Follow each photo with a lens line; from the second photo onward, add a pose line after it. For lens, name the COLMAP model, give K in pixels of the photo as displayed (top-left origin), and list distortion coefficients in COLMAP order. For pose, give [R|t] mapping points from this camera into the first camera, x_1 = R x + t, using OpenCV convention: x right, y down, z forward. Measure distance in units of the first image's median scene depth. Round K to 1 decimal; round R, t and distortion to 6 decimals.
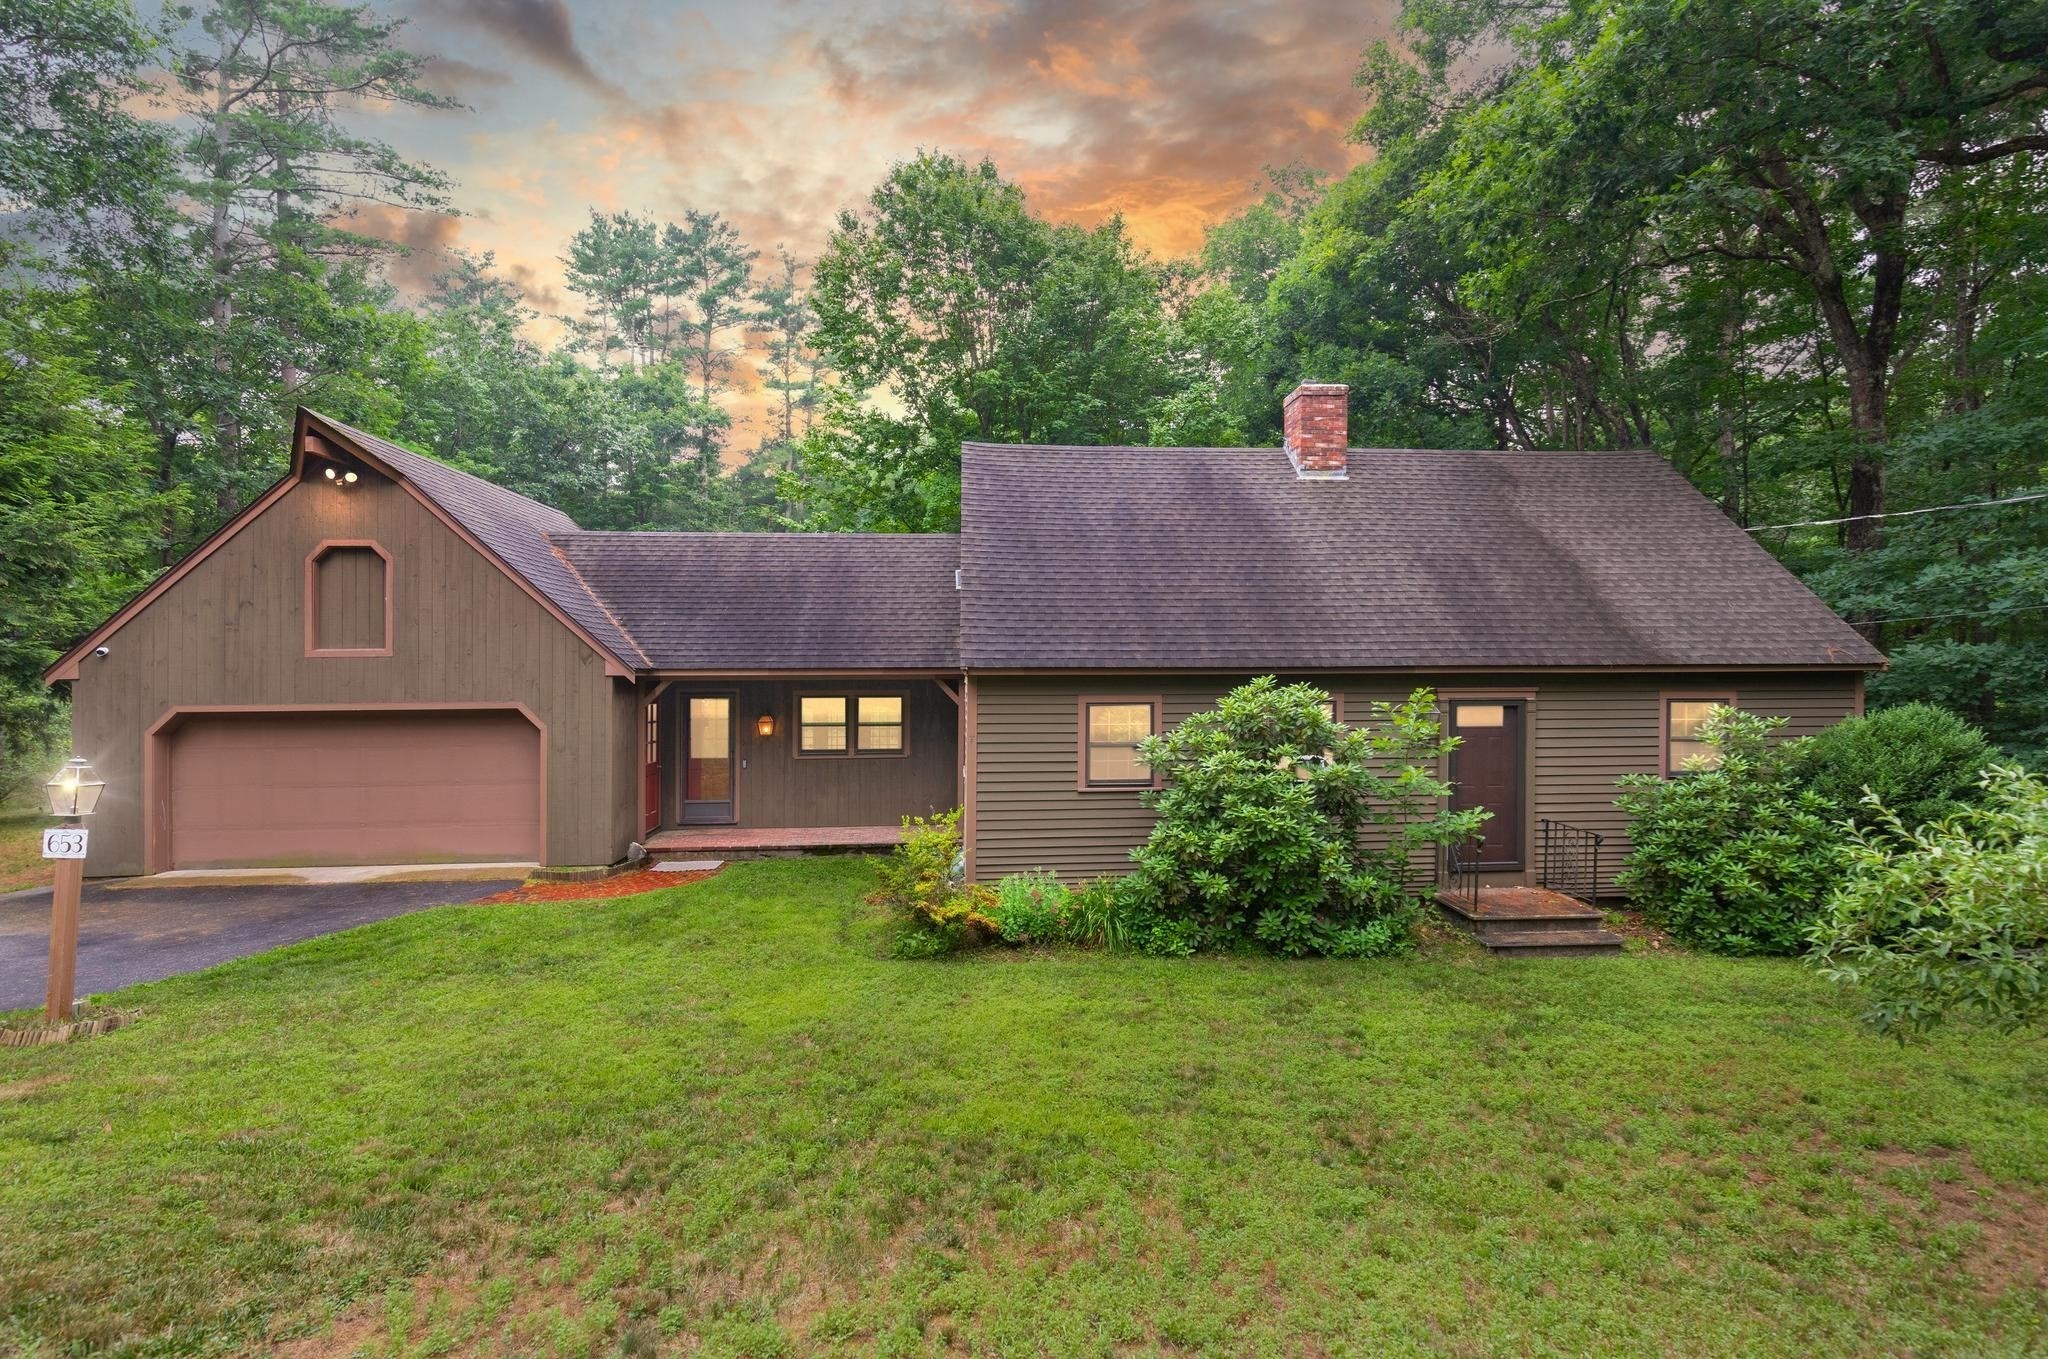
lens RADIAL K [[946.0, 0, 1029.0], [0, 946.0, 685.6], [0, 0, 1]] dist [0.011028, 0.000068]
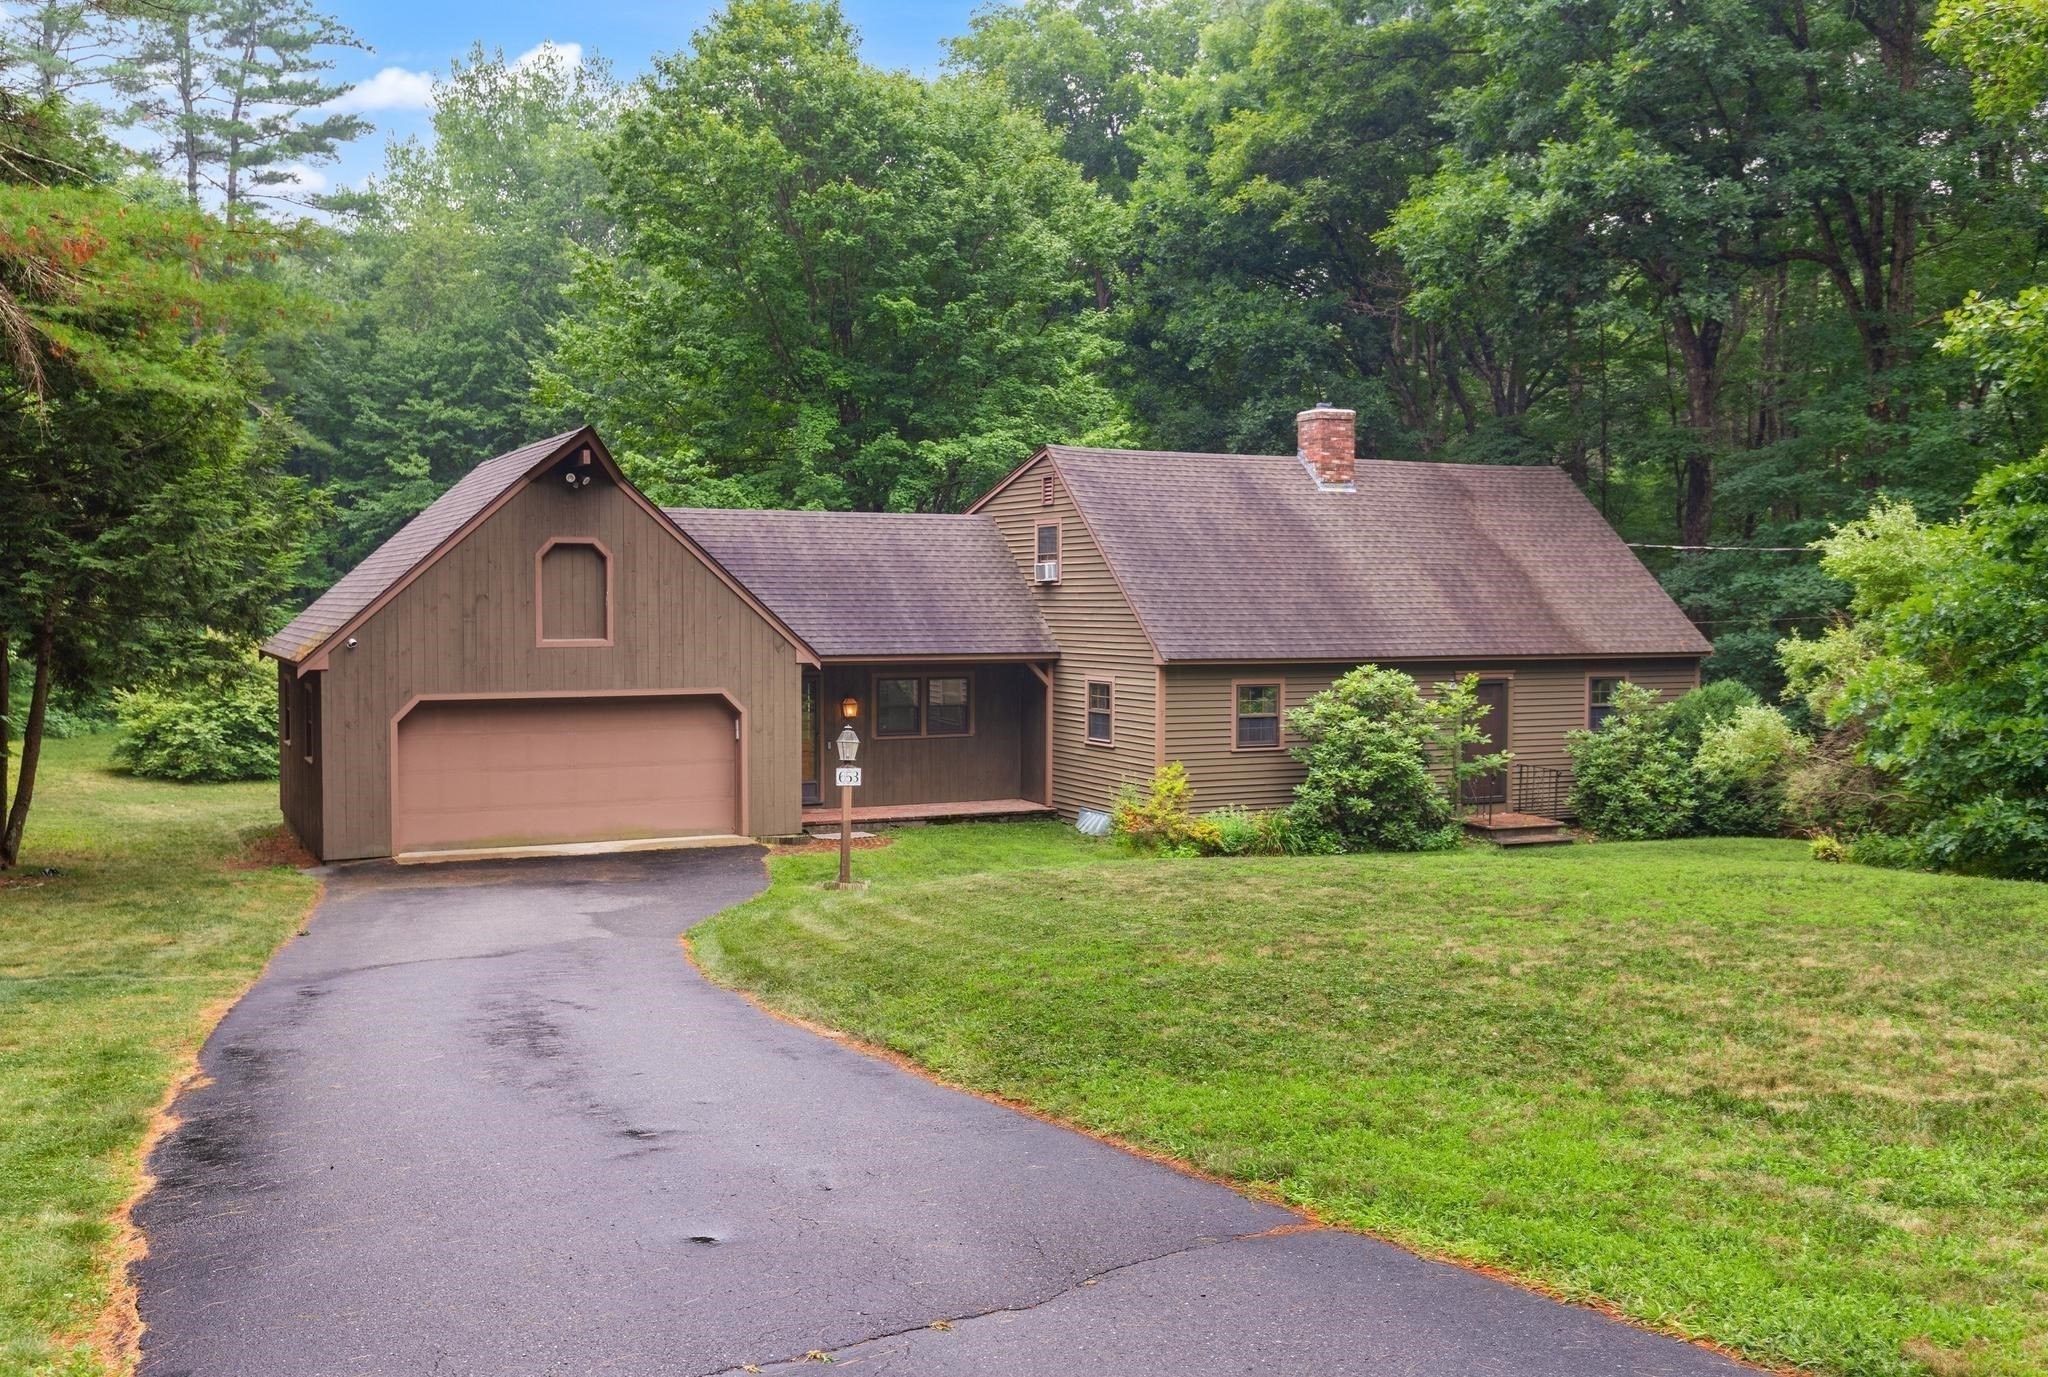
lens RADIAL K [[1850.2, 0, 1024.0], [0, 1850.2, 688.5], [0, 0, 1]] dist [0.006600, 0.006930]
pose [[0.929519, -0.009890, 0.368641, -1.232121], [-0.000706, 0.999591, 0.028599, -0.052458], [-0.368773, -0.026844, 0.929132, -1.364098]]
